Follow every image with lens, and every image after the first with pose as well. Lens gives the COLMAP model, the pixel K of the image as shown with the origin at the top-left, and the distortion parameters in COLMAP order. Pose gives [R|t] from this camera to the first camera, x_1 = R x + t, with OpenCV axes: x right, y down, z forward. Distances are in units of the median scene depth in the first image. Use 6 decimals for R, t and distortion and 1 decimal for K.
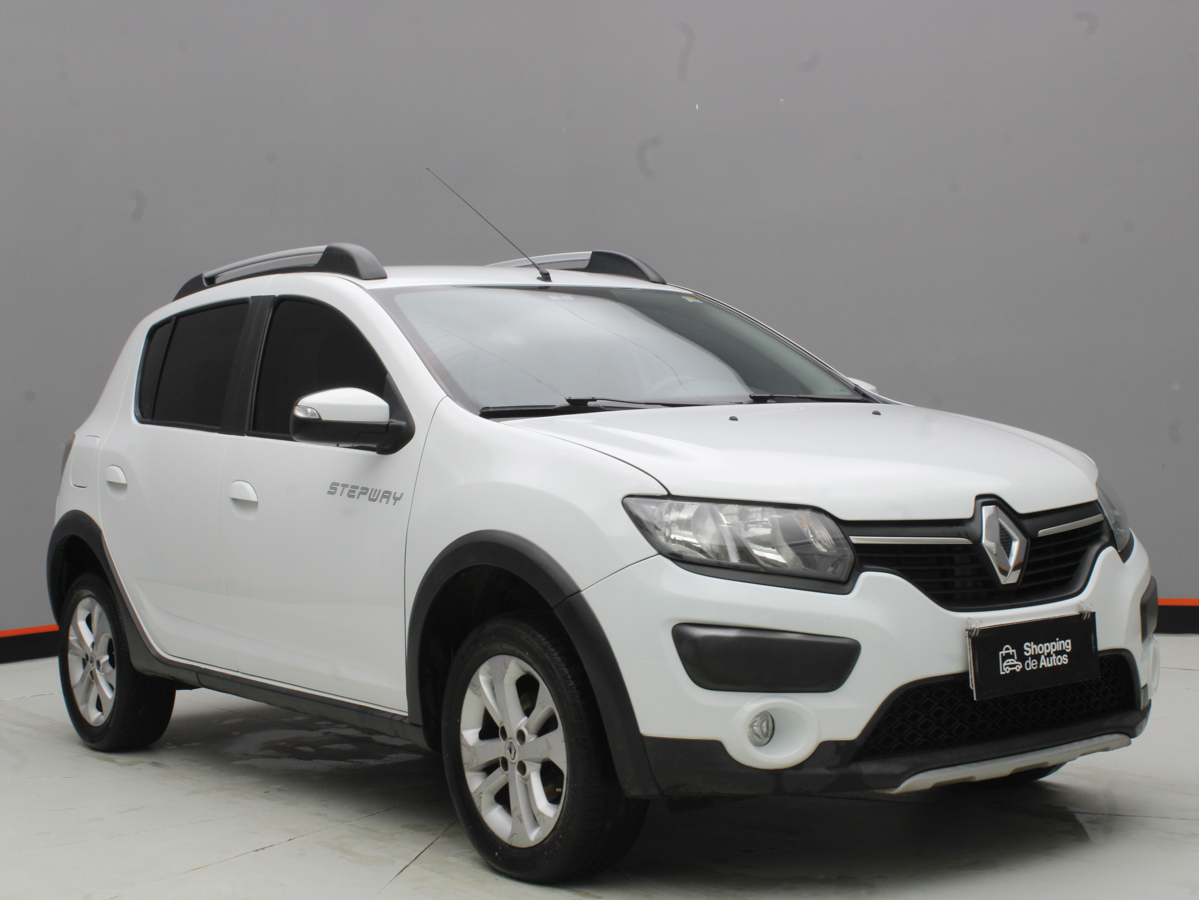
lens RADIAL K [[1817.9, 0, 599.5], [0, 1817.9, 450.0], [0, 0, 1]] dist [-0.008030, 0.079887]
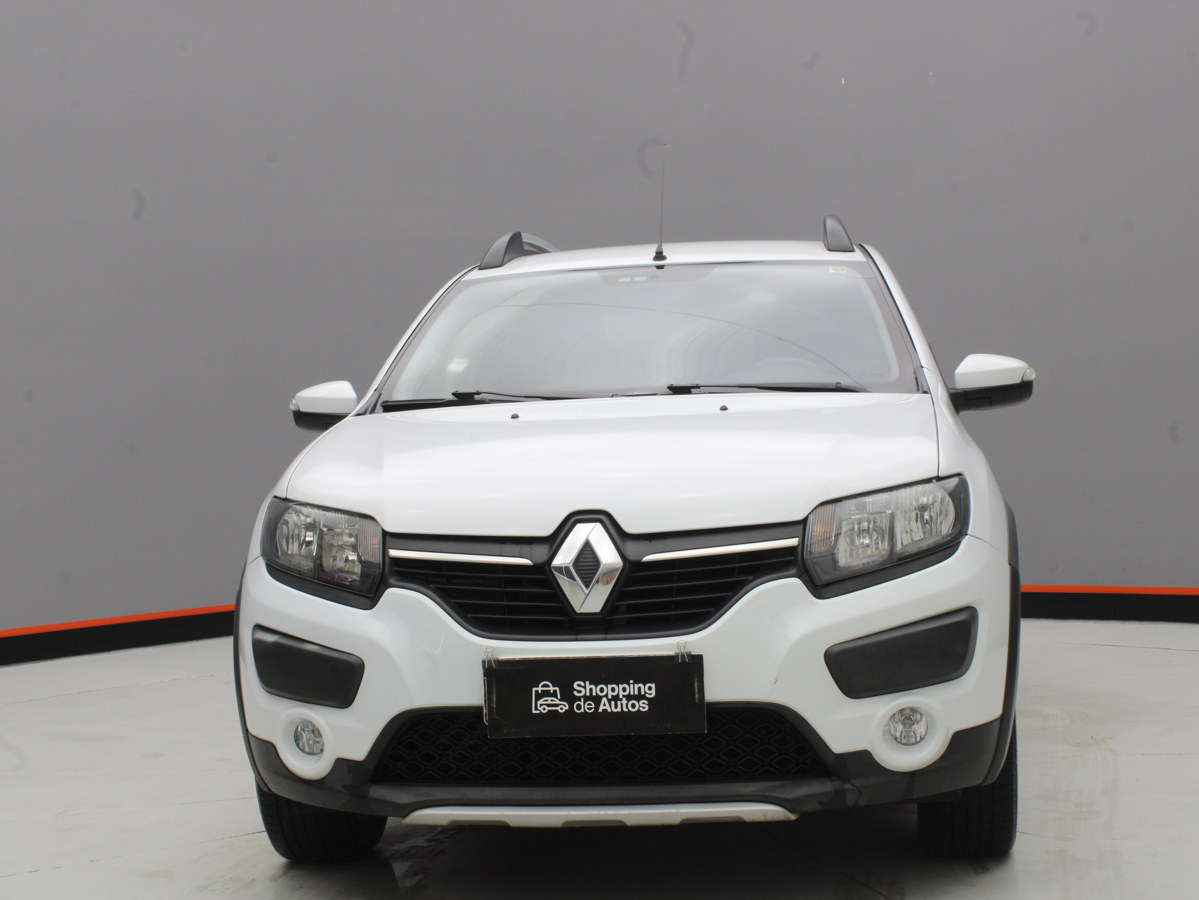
lens RADIAL K [[1817.9, 0, 599.5], [0, 1817.9, 450.0], [0, 0, 1]] dist [-0.008030, 0.079887]
pose [[0.723908, 0.023194, -0.689506, 0.831015], [0.003847, 0.999283, 0.037654, -0.038268], [0.689885, -0.029911, 0.723300, 0.367002]]
